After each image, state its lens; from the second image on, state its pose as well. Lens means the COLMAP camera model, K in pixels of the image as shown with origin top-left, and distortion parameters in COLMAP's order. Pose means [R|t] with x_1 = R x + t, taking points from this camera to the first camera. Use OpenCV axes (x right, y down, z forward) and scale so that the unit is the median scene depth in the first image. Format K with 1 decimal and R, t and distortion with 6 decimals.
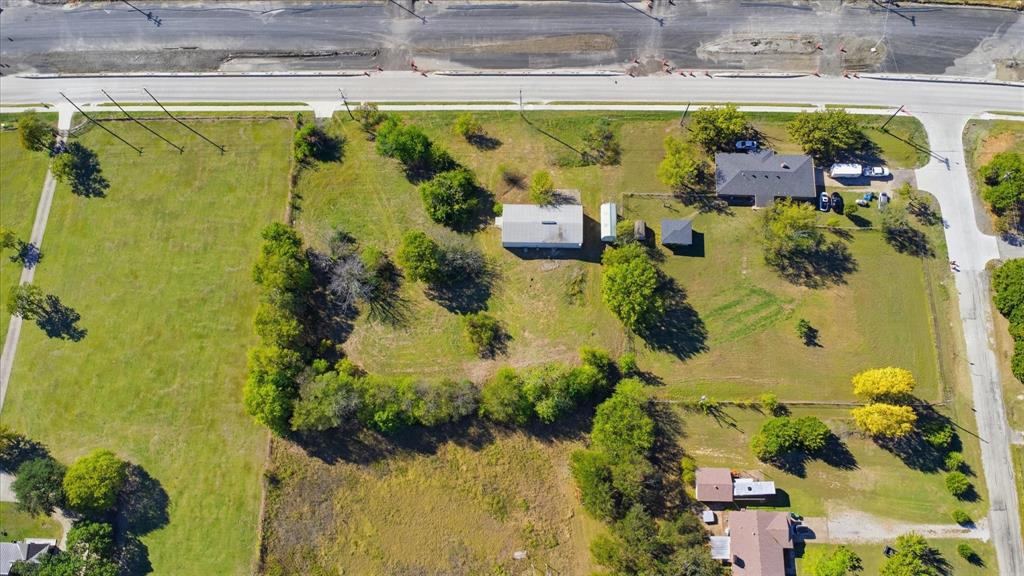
lens RADIAL K [[742.4, 0, 509.5], [0, 742.4, 280.8], [0, 0, 1]] dist [0.031513, -0.047856]
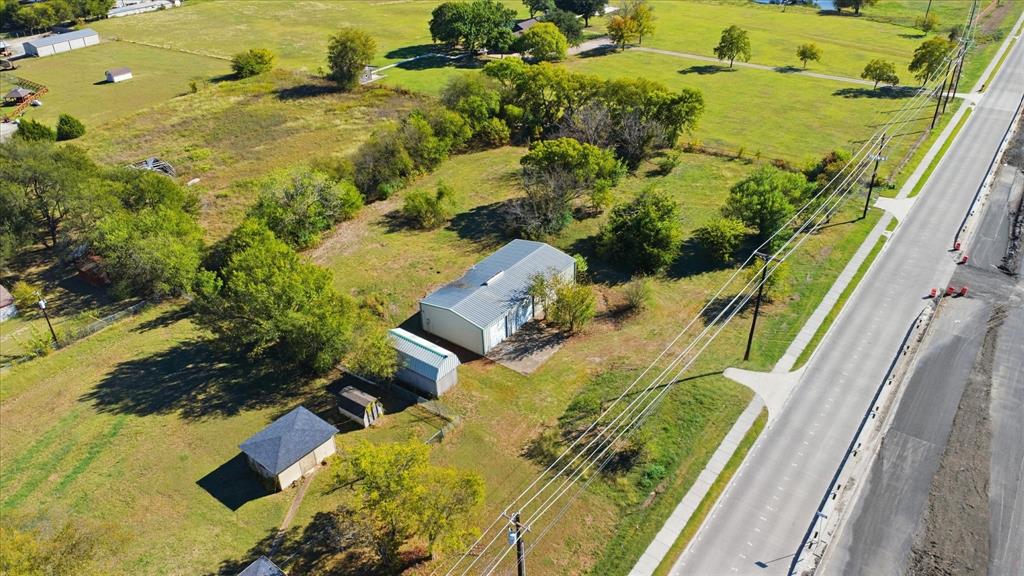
lens RADIAL K [[742.4, 0, 510.0], [0, 742.4, 284.0], [0, 0, 1]] dist [0.031513, -0.047856]
pose [[-0.586066, 0.448102, -0.675079, 0.386698], [-0.763868, -0.027673, 0.644779, -0.410860], [0.270245, 0.893554, 0.358509, 0.815824]]
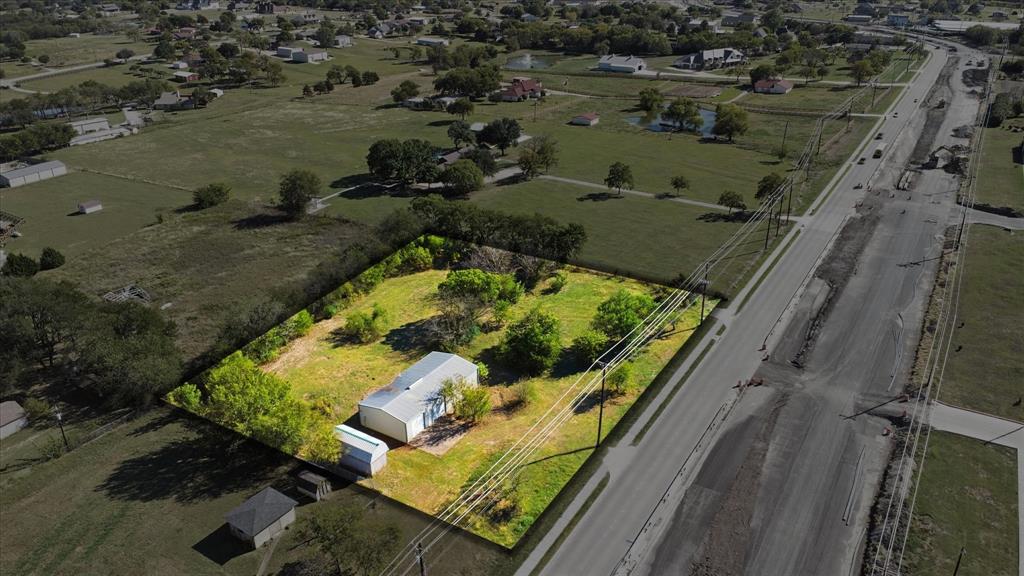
lens RADIAL K [[742.4, 0, 511.7], [0, 742.4, 285.0], [0, 0, 1]] dist [0.031513, -0.047856]
pose [[-0.518651, 0.380149, -0.765825, 0.483304], [-0.810894, 0.065219, 0.581548, -0.541130], [0.271021, 0.922623, 0.274434, 0.749047]]
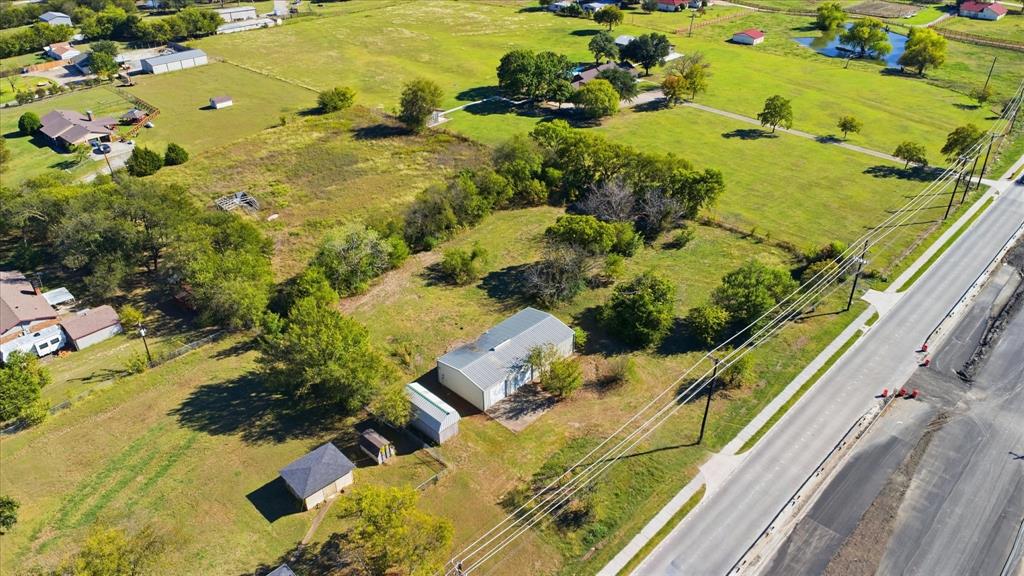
lens RADIAL K [[742.4, 0, 511.1], [0, 742.4, 285.3], [0, 0, 1]] dist [0.031513, -0.047856]
pose [[-0.685616, 0.399946, -0.608255, 0.392164], [-0.691541, -0.096848, 0.715815, -0.508422], [0.227379, 0.911408, 0.342979, 0.742114]]
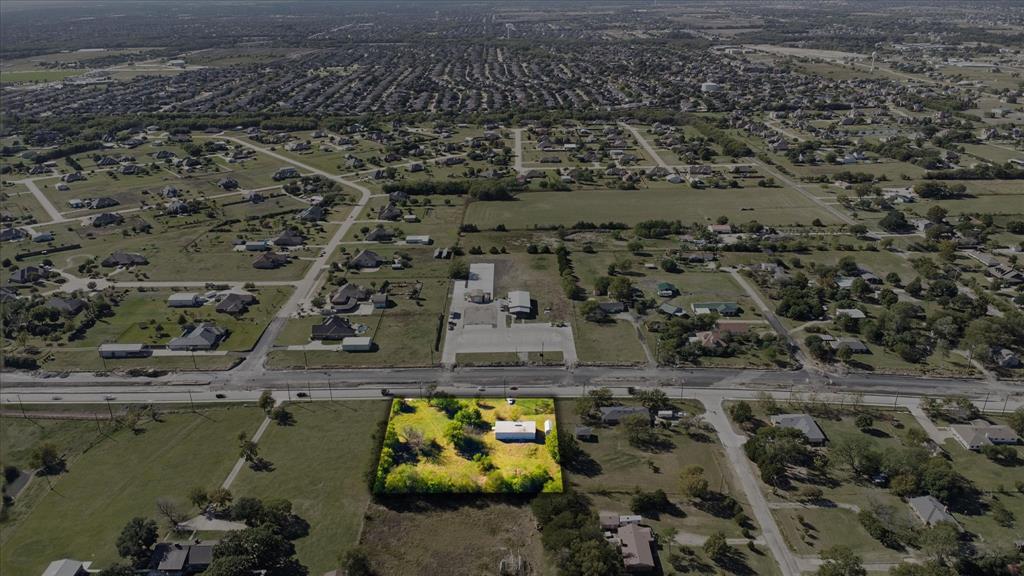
lens RADIAL K [[742.4, 0, 509.5], [0, 742.4, 286.8], [0, 0, 1]] dist [0.031513, -0.047856]
pose [[0.999948, 0.005792, 0.008358, 0.009240], [0.002794, 0.633808, -0.773485, 1.227653], [-0.009777, 0.773468, 0.633759, -0.558722]]
